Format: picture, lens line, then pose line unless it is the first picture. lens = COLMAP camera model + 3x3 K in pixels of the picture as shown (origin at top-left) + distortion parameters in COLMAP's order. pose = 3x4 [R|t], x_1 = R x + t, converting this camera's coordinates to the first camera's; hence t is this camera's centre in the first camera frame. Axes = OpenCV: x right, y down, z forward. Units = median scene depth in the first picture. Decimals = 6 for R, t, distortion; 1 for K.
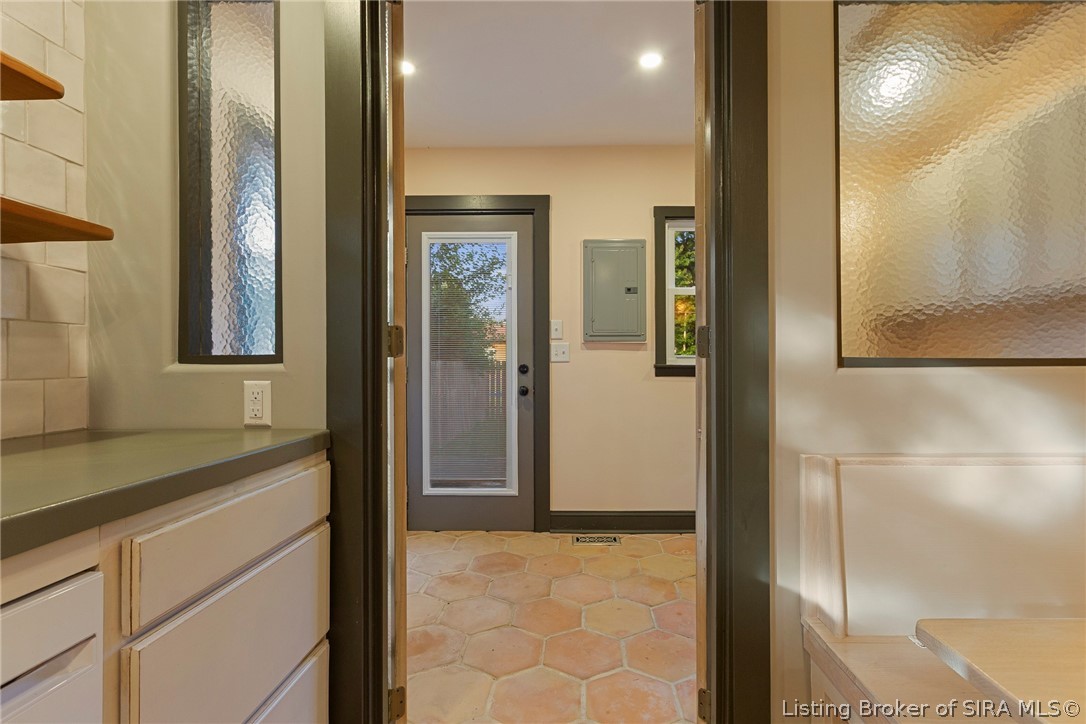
lens RADIAL K [[496.8, 0, 556.8], [0, 496.8, 364.3], [0, 0, 1]] dist [-0.000839, -0.000368]
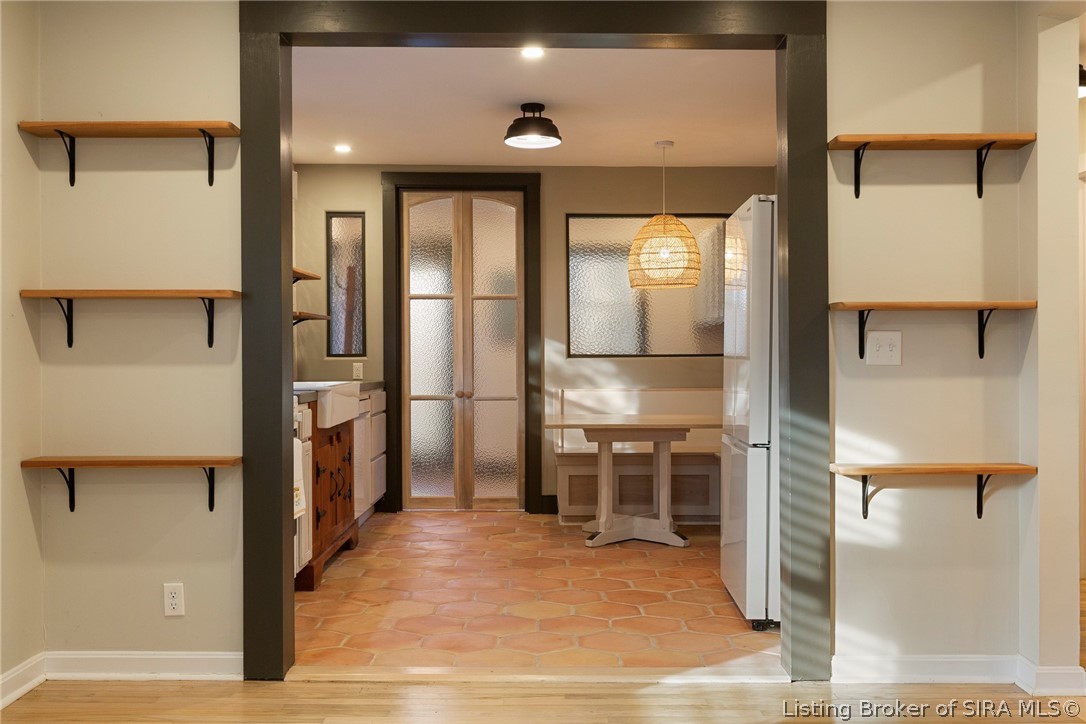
lens RADIAL K [[1061.0, 0, 545.3], [0, 1061.0, 357.5], [0, 0, 1]] dist [-0.003042, -0.004270]
pose [[0.999905, -0.001919, 0.013635, 0.361129], [0.001846, 0.999984, 0.005311, -0.027758], [-0.013645, -0.005285, 0.999893, -4.885061]]
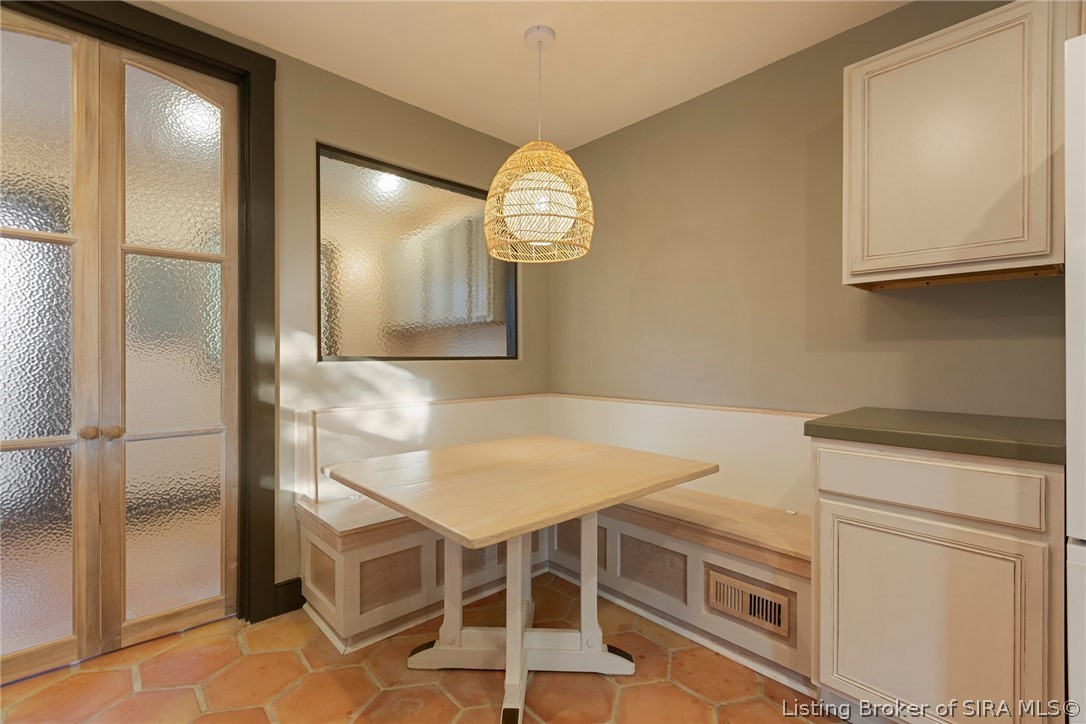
lens RADIAL K [[481.0, 0, 545.8], [0, 481.0, 358.4], [0, 0, 1]] dist [0.000950, -0.001588]
pose [[0.726163, 0.002739, 0.687517, -0.035584], [-0.002974, 0.999995, -0.000842, -0.007115], [-0.687516, -0.001433, 0.726168, -0.847417]]
